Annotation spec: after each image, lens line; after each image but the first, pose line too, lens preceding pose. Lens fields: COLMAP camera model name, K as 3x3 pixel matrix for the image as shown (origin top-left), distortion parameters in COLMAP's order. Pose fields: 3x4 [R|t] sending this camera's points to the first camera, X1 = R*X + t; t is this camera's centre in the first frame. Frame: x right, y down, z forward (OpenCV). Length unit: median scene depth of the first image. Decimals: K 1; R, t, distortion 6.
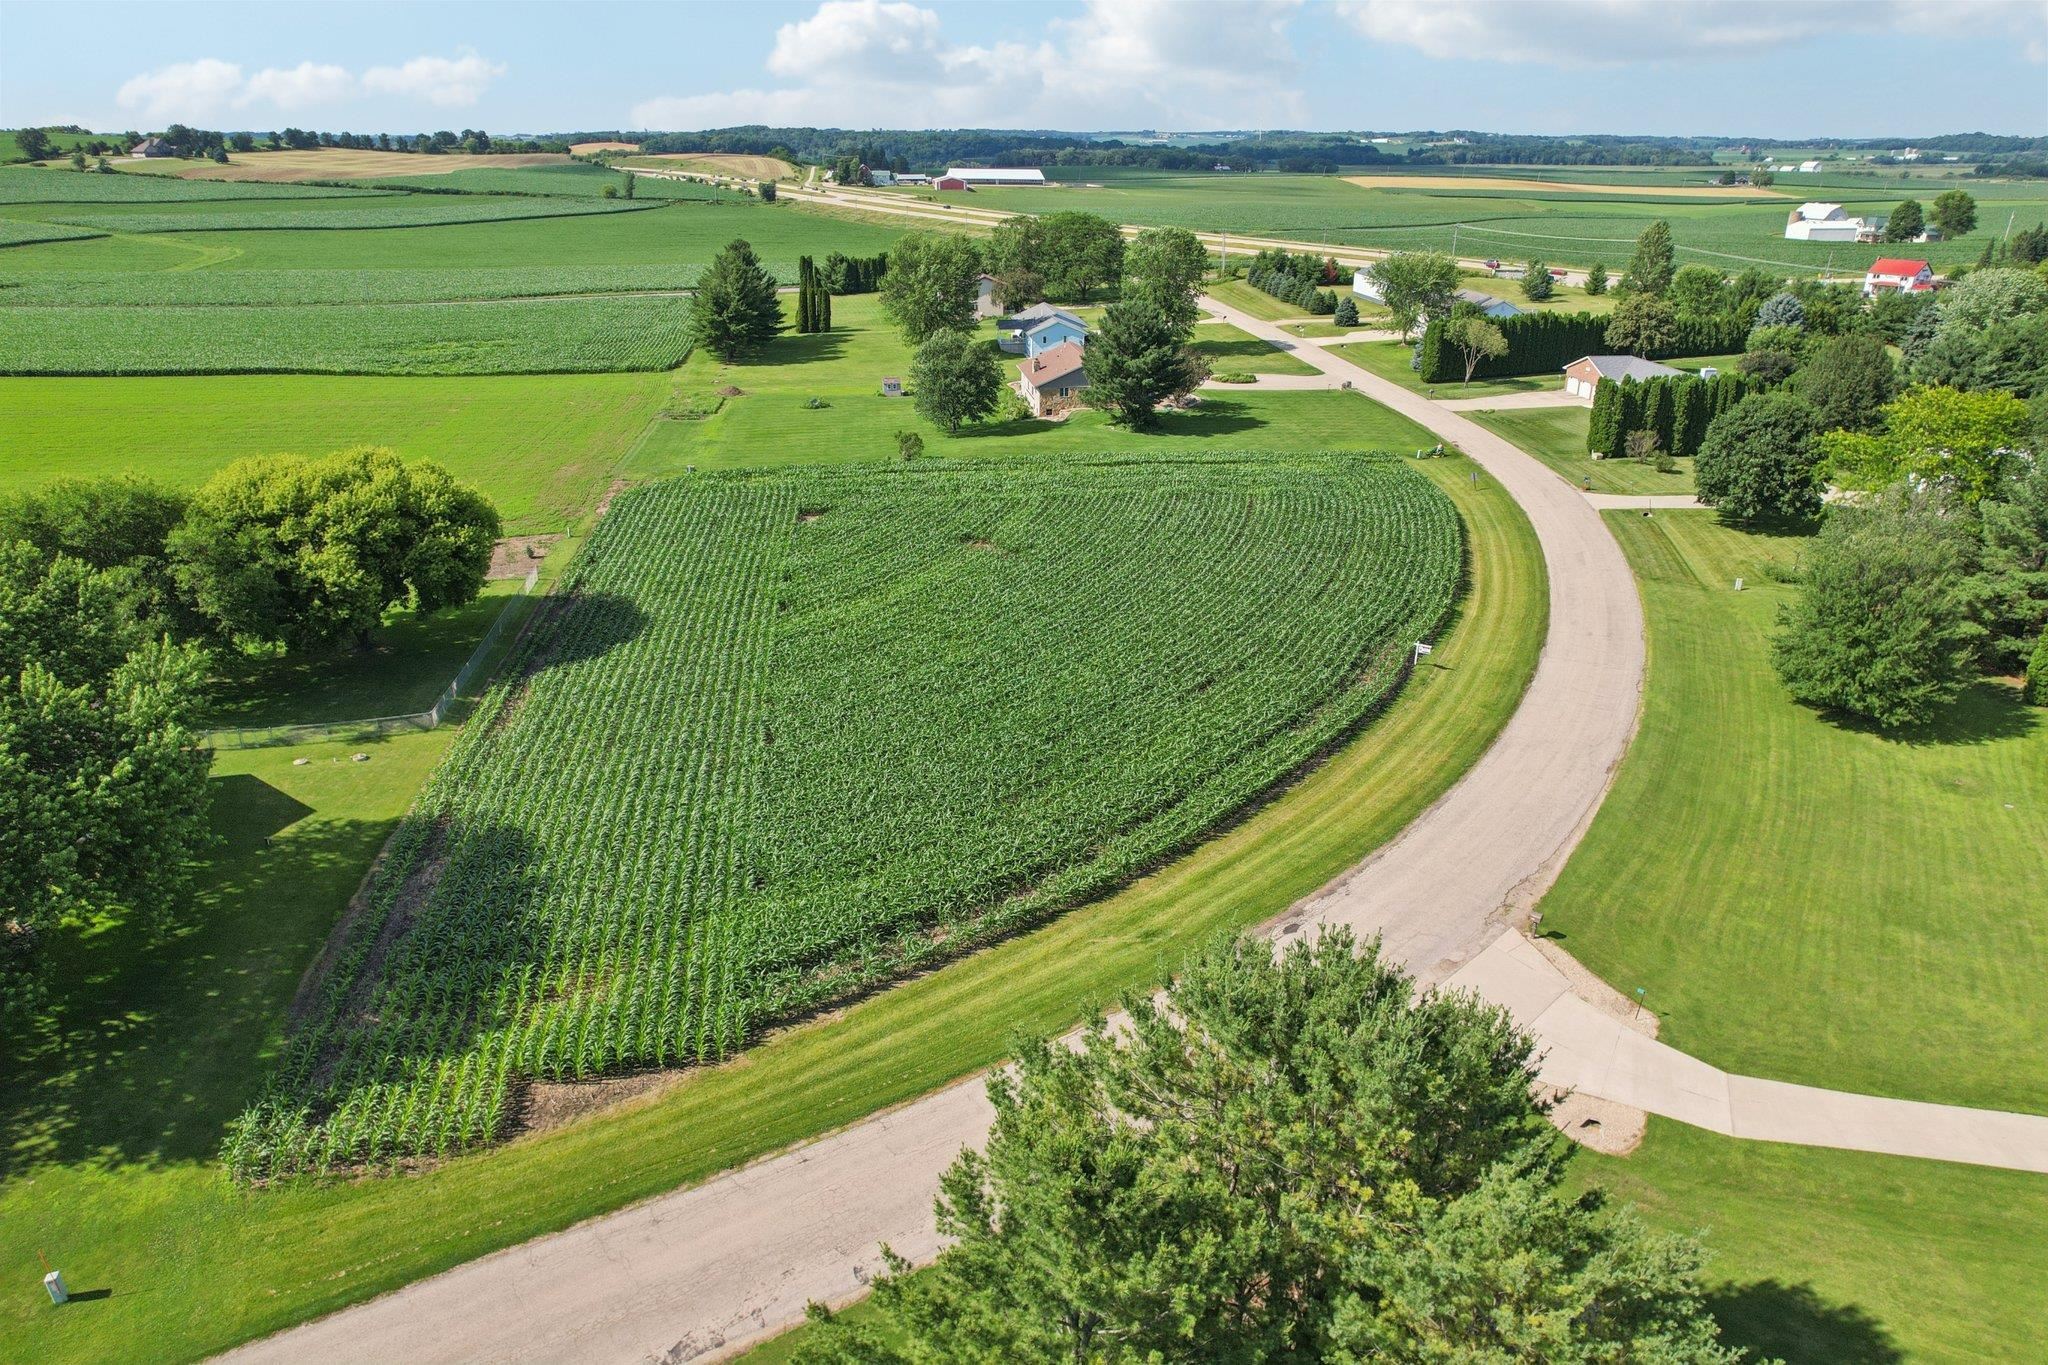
lens RADIAL K [[1313.5, 0, 1025.7], [0, 1313.5, 683.0], [0, 0, 1]] dist [-0.088533, 0.080831]
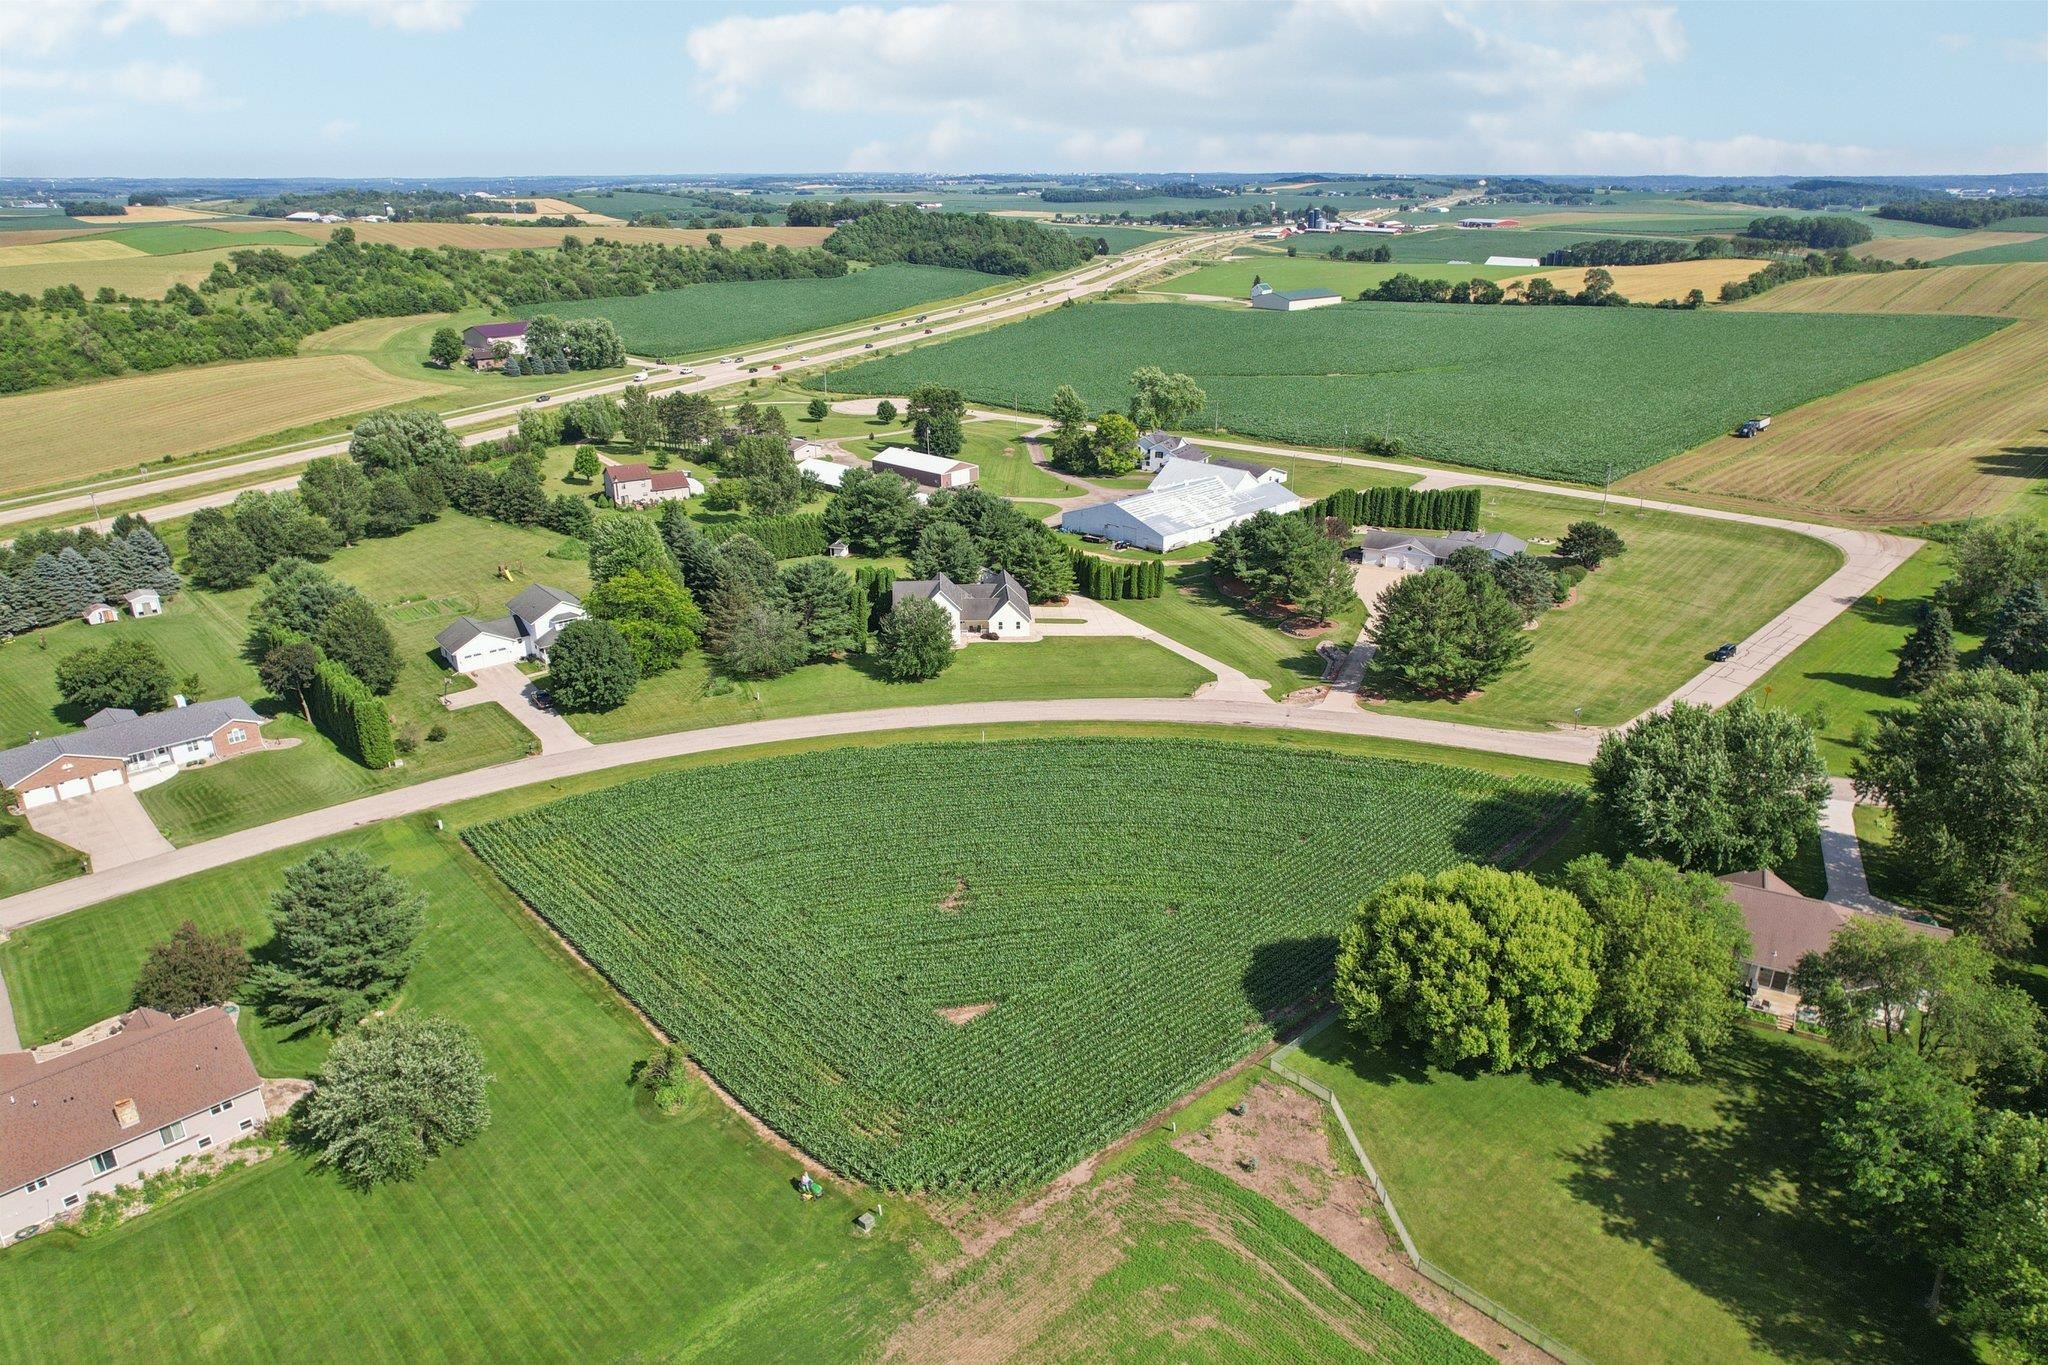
lens RADIAL K [[1304.8, 0, 1024.0], [0, 1304.8, 682.5], [0, 0, 1]] dist [-0.080324, 0.070218]
pose [[-0.589177, -0.297354, 0.751300, -0.991730], [0.317513, 0.769820, 0.553681, -0.986100], [-0.743005, 0.564764, -0.359146, 1.430209]]
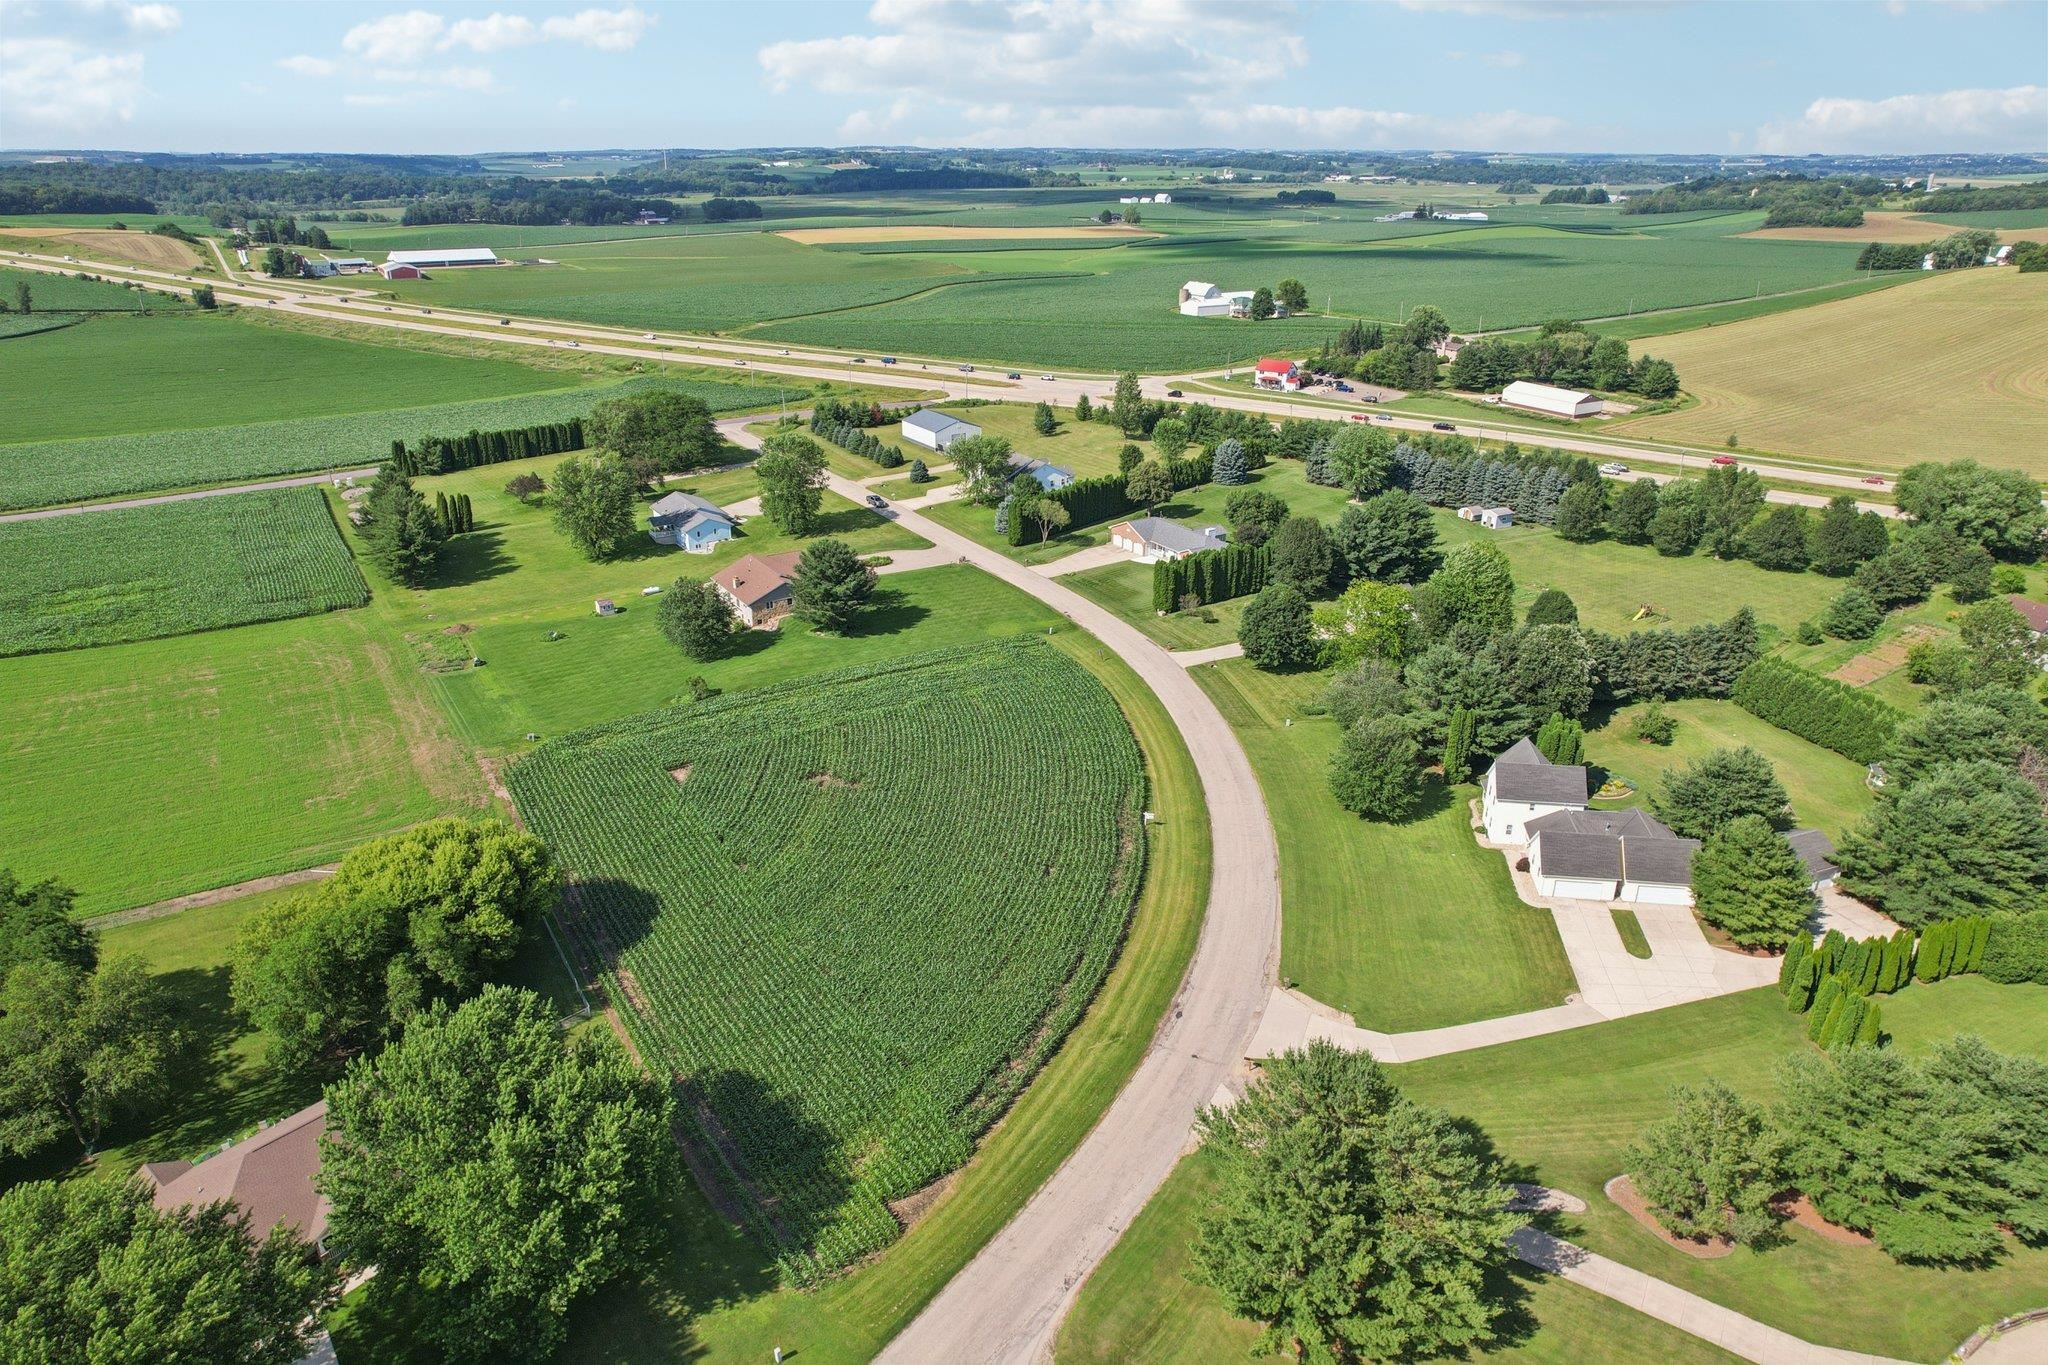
lens RADIAL K [[1304.8, 0, 1024.0], [0, 1304.8, 682.5], [0, 0, 1]] dist [-0.080324, 0.070218]
pose [[0.910802, -0.158761, 0.381096, -0.407273], [0.162248, 0.986477, 0.023193, -0.234997], [-0.379625, 0.040708, 0.924245, -0.443558]]
